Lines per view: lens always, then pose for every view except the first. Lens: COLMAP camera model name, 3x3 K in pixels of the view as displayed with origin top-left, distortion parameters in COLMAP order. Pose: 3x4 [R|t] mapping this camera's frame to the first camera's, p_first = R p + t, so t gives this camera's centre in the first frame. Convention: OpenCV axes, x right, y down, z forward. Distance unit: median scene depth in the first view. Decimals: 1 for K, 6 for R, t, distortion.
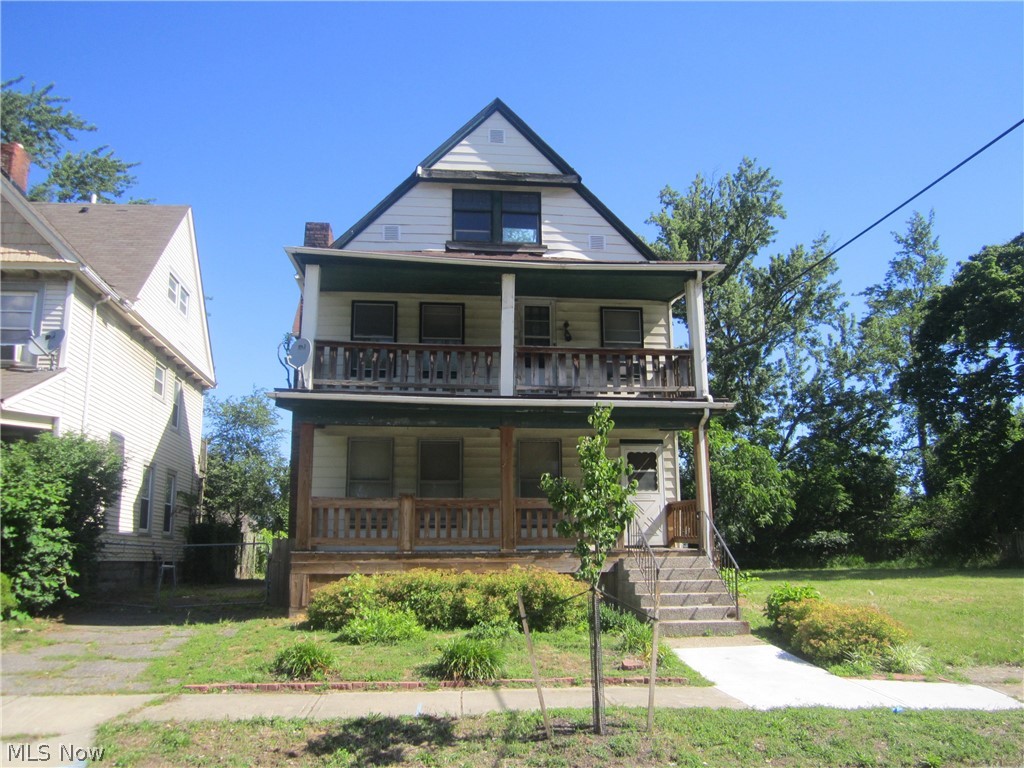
lens RADIAL K [[847.2, 0, 508.1], [0, 847.2, 384.5], [0, 0, 1]] dist [-0.039083, 0.005910]
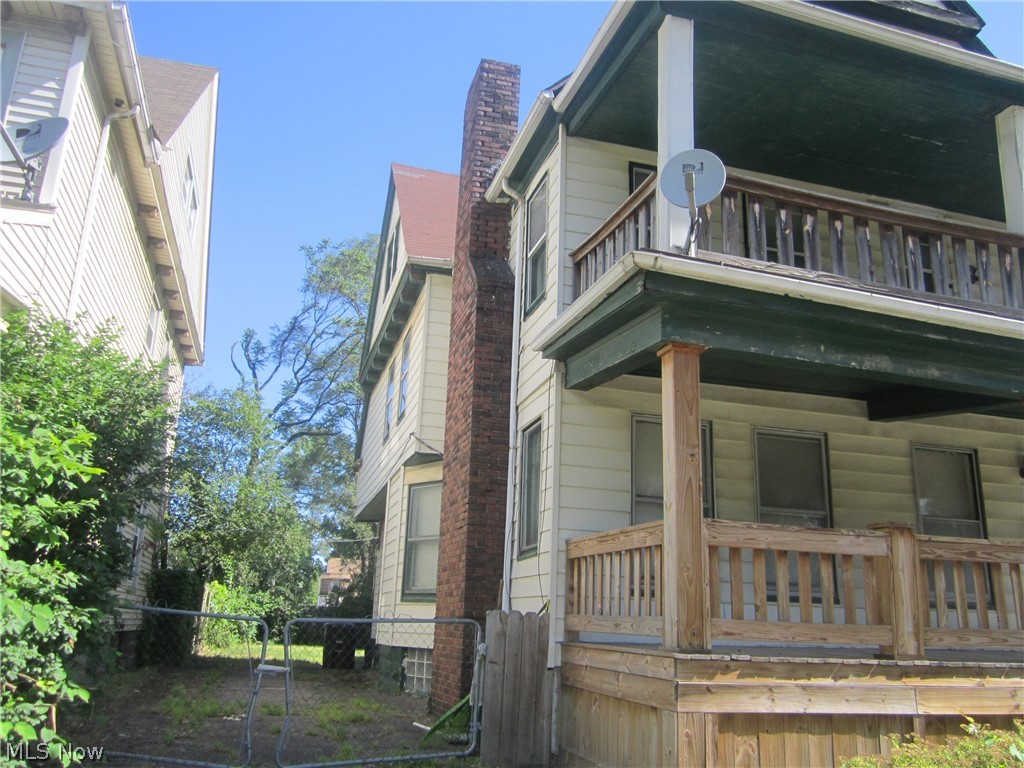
lens RADIAL K [[847.2, 0, 517.2], [0, 847.2, 386.6], [0, 0, 1]] dist [-0.039083, 0.005910]
pose [[0.985741, 0.083984, 0.145810, -0.346446], [-0.072895, 0.994141, -0.079807, 0.096736], [-0.151658, 0.068040, 0.986088, 0.535766]]
